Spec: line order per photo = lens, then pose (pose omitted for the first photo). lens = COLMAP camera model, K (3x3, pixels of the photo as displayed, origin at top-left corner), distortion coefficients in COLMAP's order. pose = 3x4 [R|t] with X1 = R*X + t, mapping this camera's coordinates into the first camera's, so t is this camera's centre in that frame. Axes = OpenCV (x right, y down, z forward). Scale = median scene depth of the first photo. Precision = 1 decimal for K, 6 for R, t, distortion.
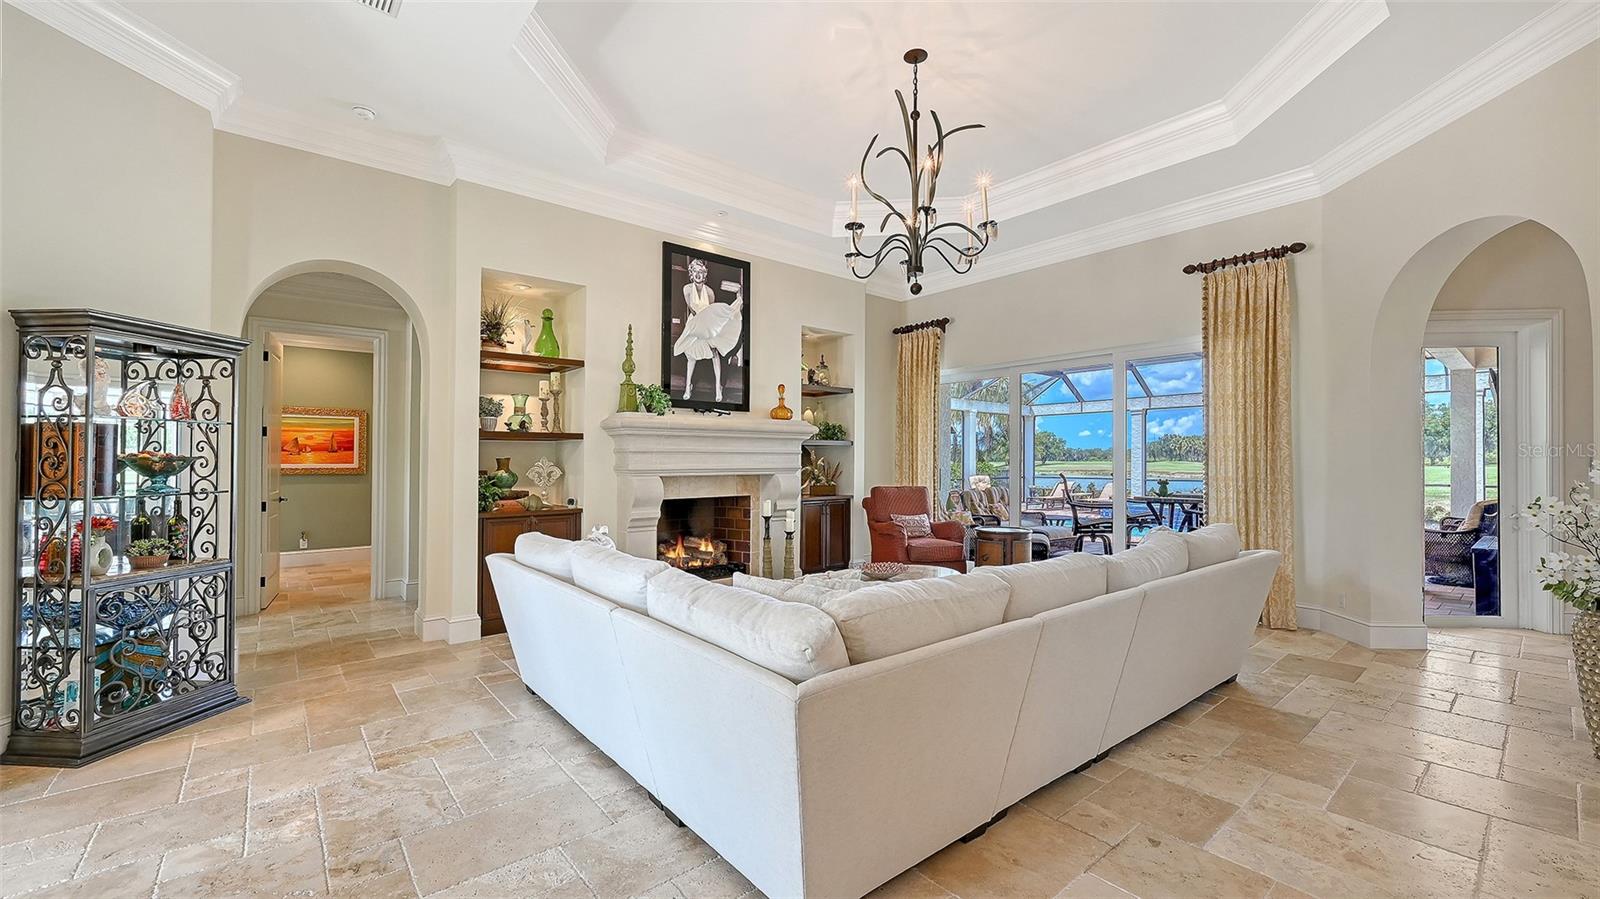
lens RADIAL K [[643.5, 0, 814.4], [0, 643.5, 451.9], [0, 0, 1]] dist [0.000661, -0.000078]
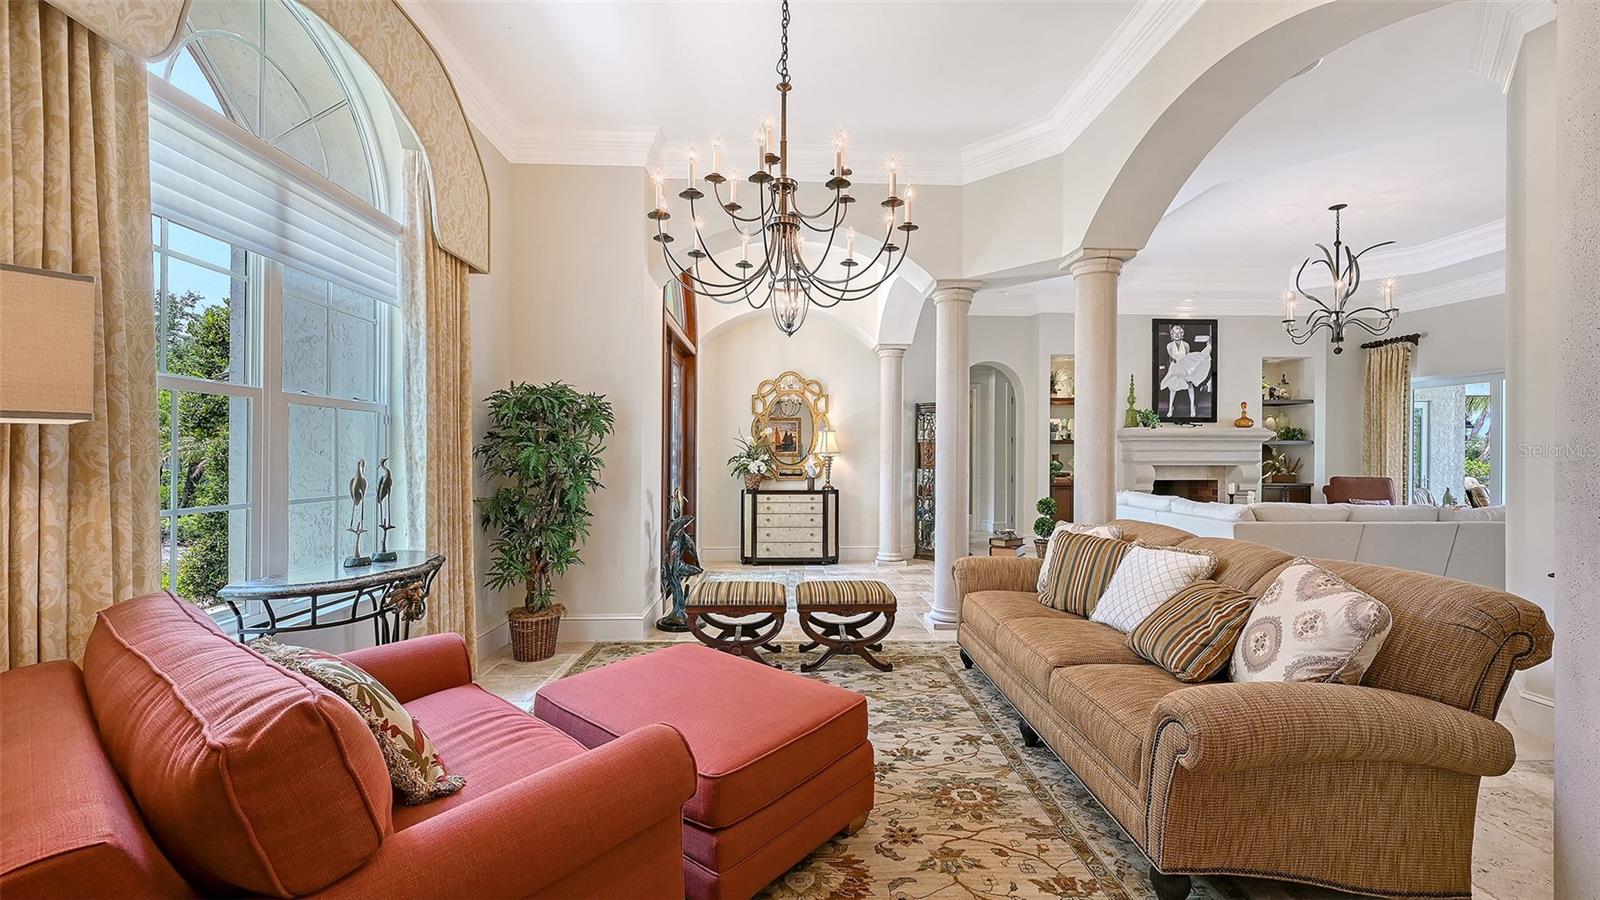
lens RADIAL K [[640.3, 0, 802.9], [0, 640.3, 452.6], [0, 0, 1]] dist [0.000277, -0.000471]
pose [[0.781192, -0.001177, -0.624290, 0.074190], [0.006805, 0.999955, 0.006630, -0.010353], [0.624254, -0.009428, 0.781165, -0.744899]]
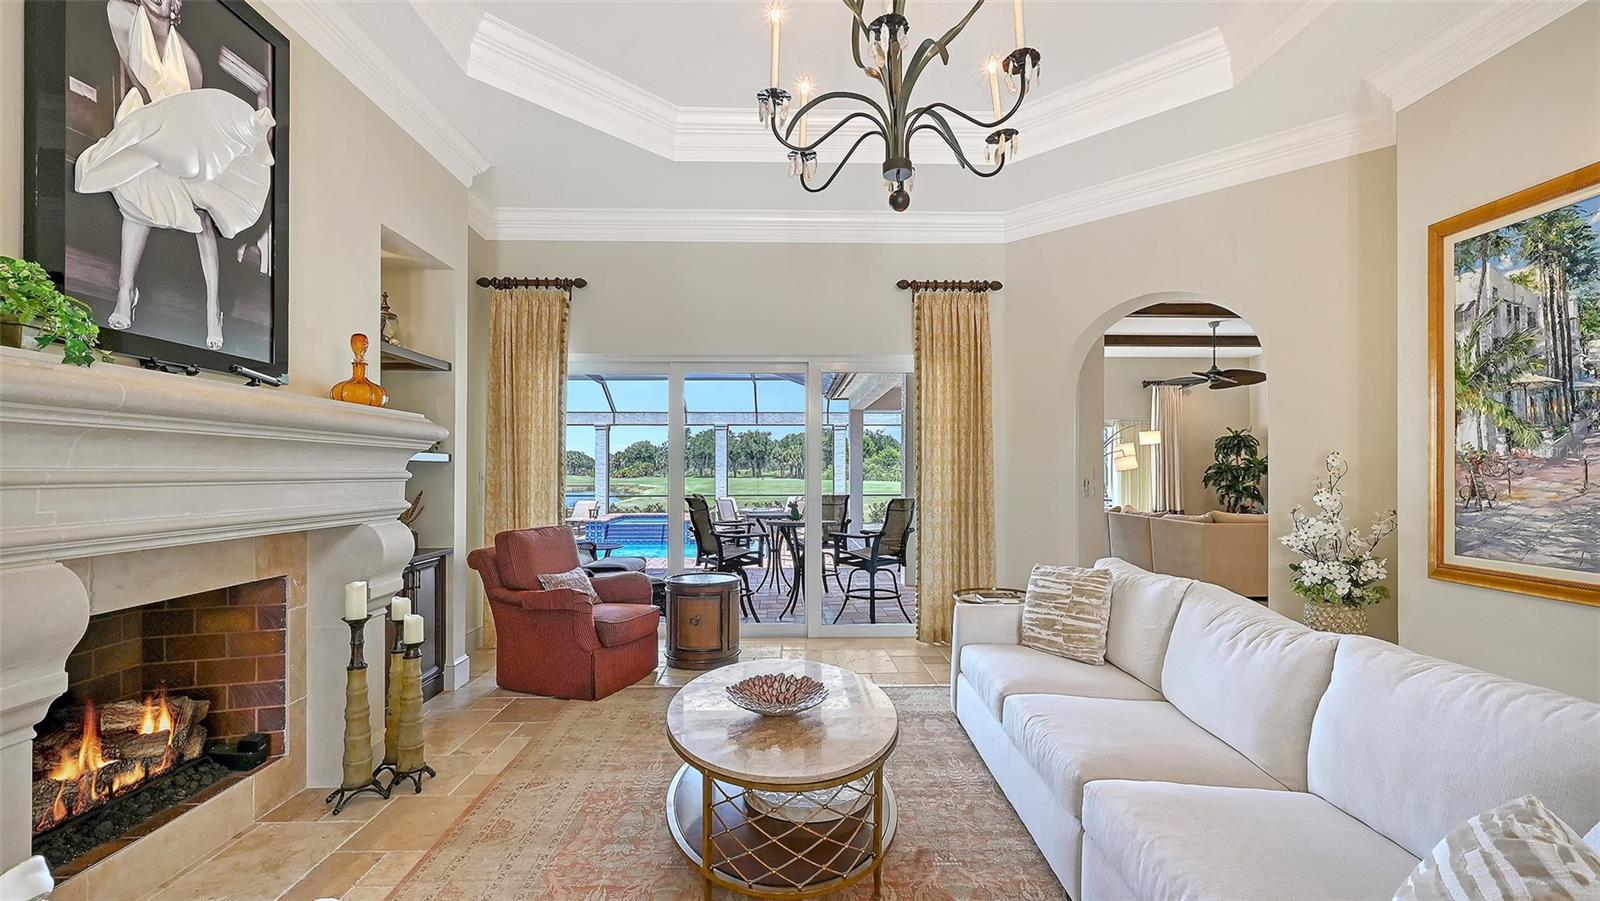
lens RADIAL K [[641.3, 0, 798.3], [0, 641.3, 475.2], [0, 0, 1]] dist [-0.000790, -0.000332]
pose [[0.630966, -0.001272, 0.775809, -0.226928], [-0.011812, 0.999867, 0.011246, -0.009620], [-0.775720, -0.016260, 0.630867, 0.471905]]
